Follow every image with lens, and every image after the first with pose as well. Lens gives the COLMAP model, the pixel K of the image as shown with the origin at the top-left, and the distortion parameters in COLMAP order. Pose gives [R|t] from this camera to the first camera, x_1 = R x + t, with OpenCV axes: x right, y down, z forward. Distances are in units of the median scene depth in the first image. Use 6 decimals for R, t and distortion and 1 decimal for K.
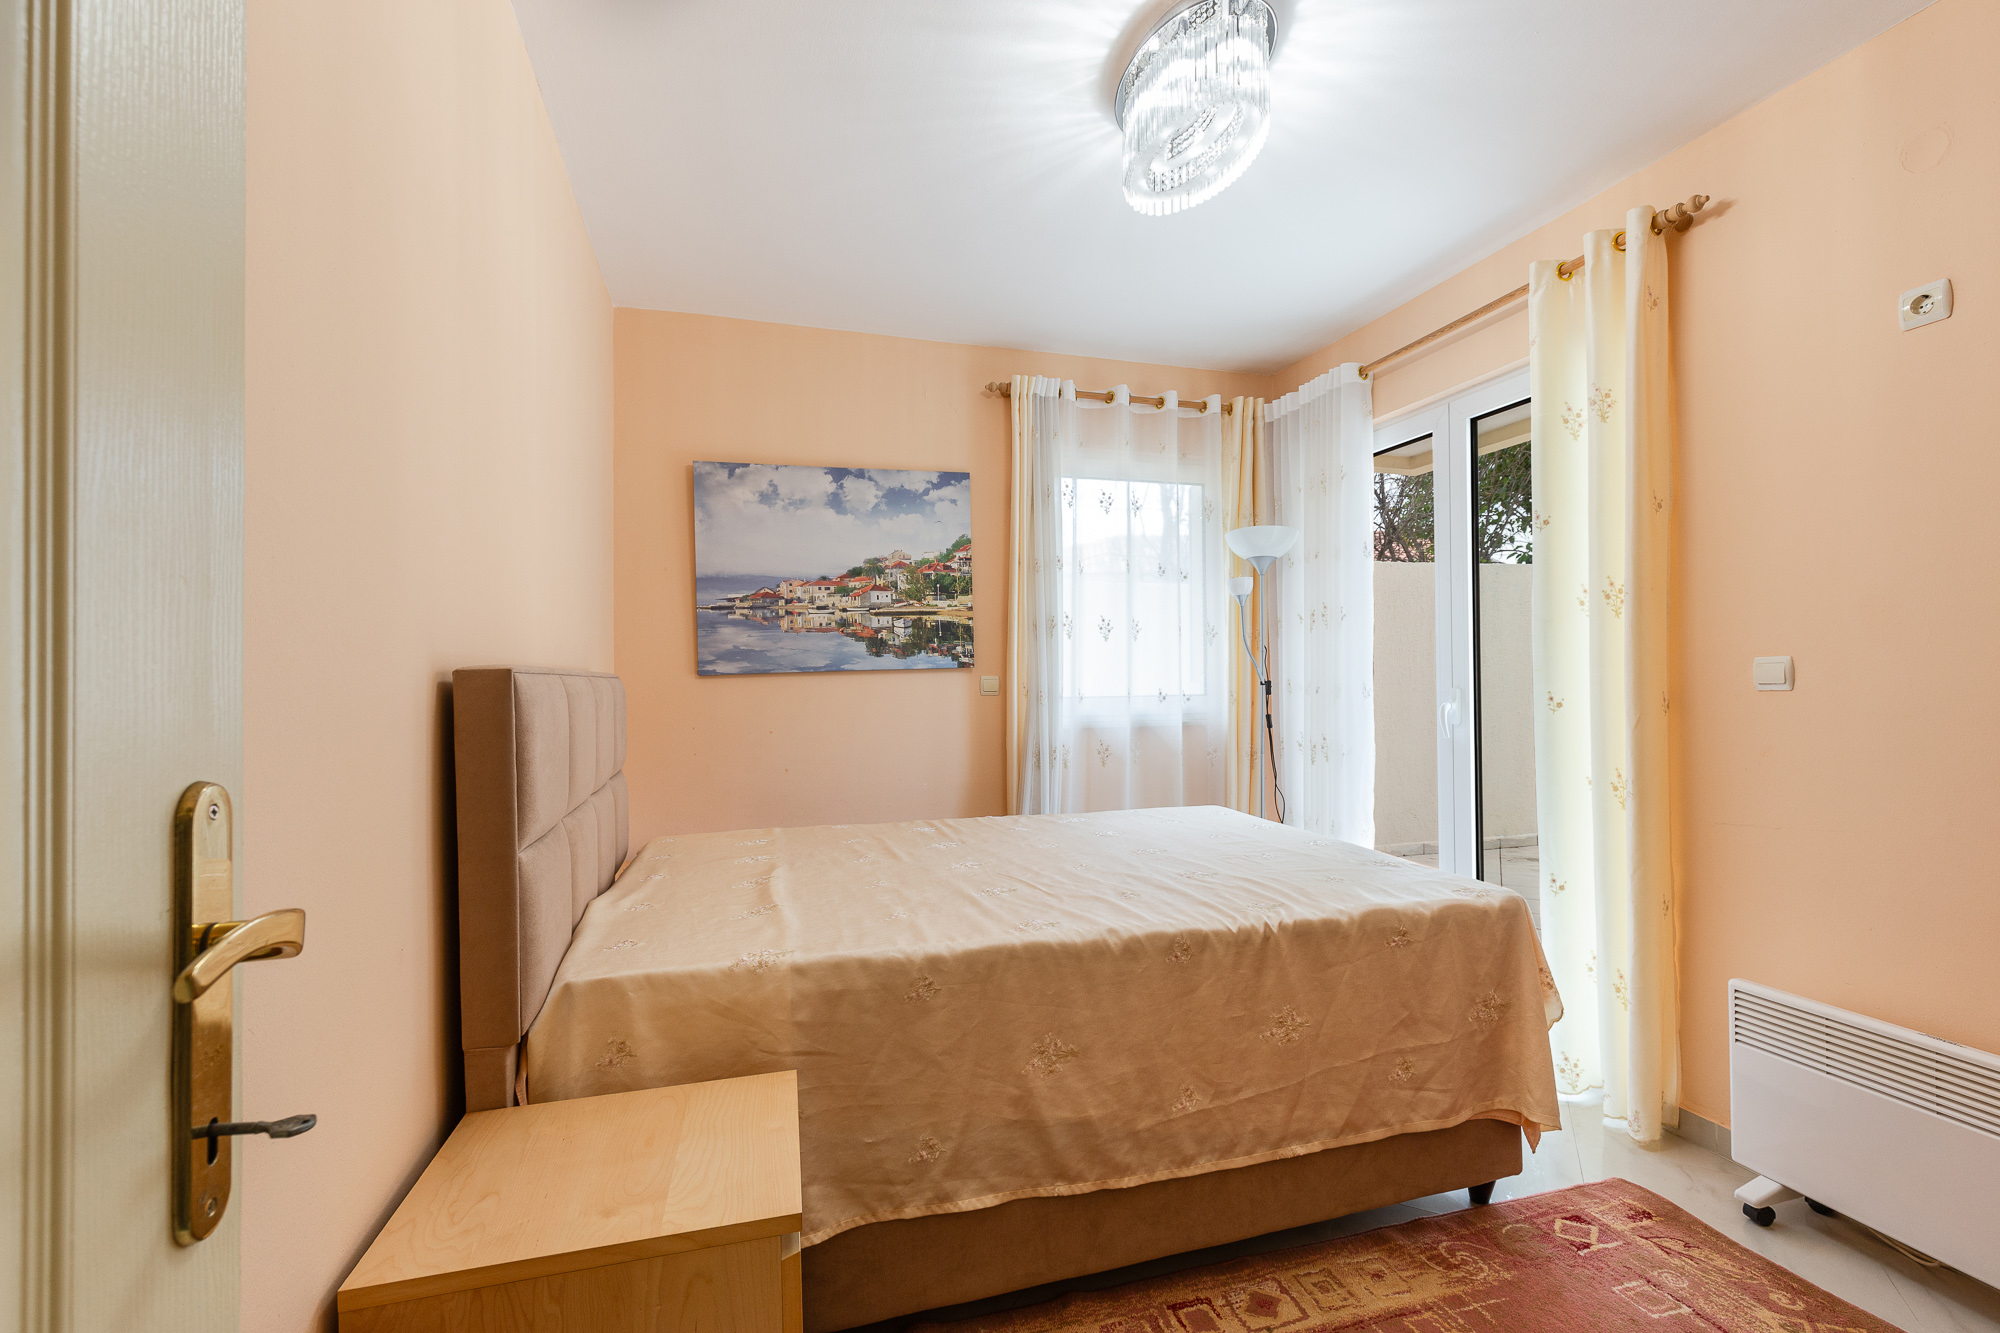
lens RADIAL K [[907.2, 0, 1013.0], [0, 907.2, 677.3], [0, 0, 1]] dist [0.001436, -0.000746]
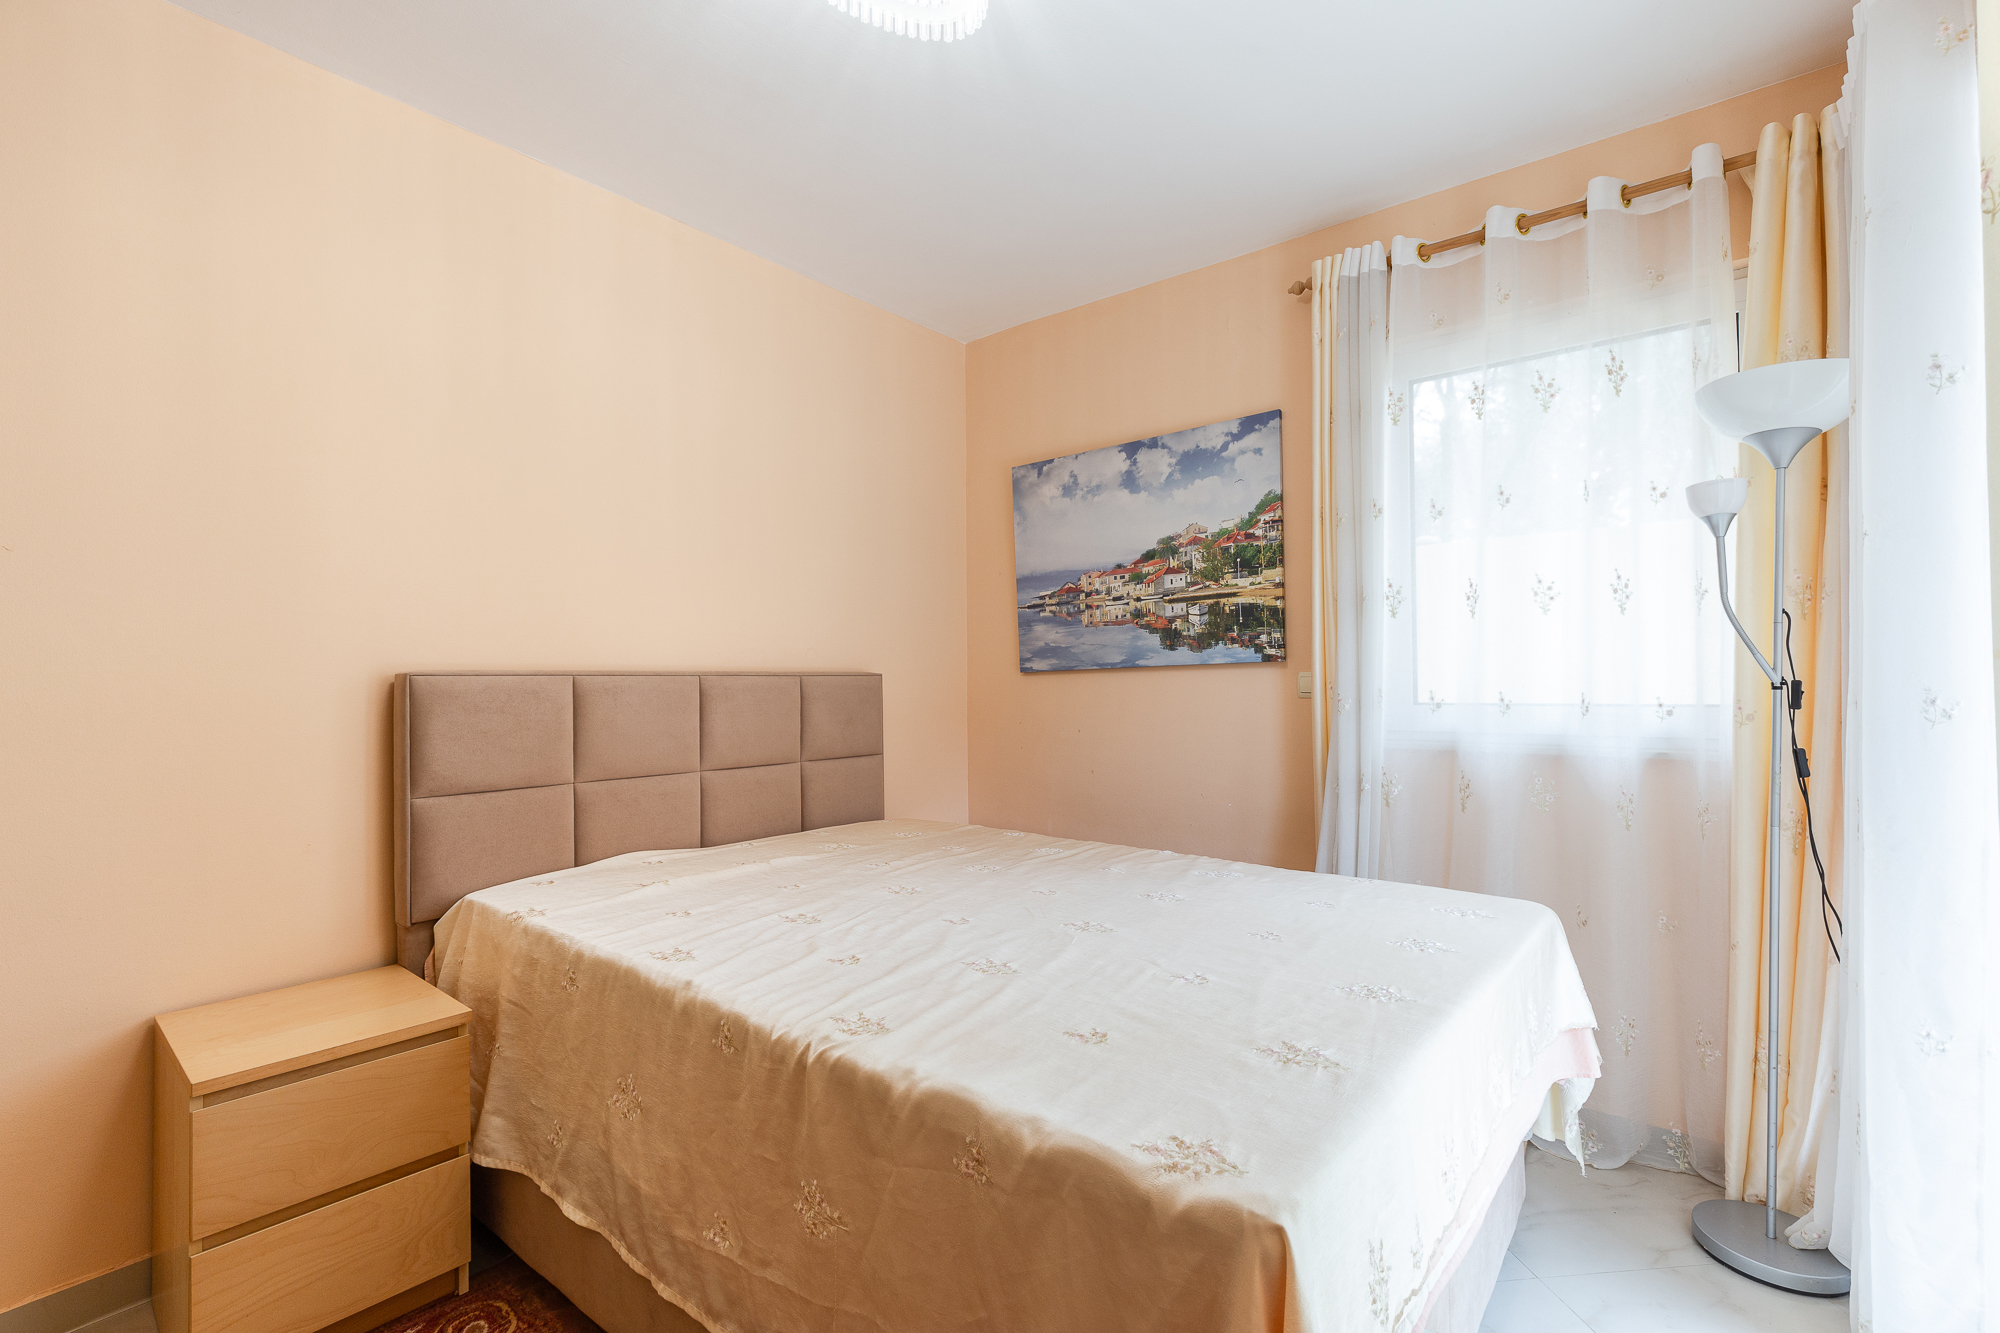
lens RADIAL K [[907.2, 0, 1007.3], [0, 907.2, 667.8], [0, 0, 1]] dist [0.001436, -0.000746]
pose [[0.553576, -0.005951, -0.832777, 0.486127], [0.004189, 0.999982, -0.004361, -0.002951], [0.832788, -0.001074, 0.553591, 0.394062]]
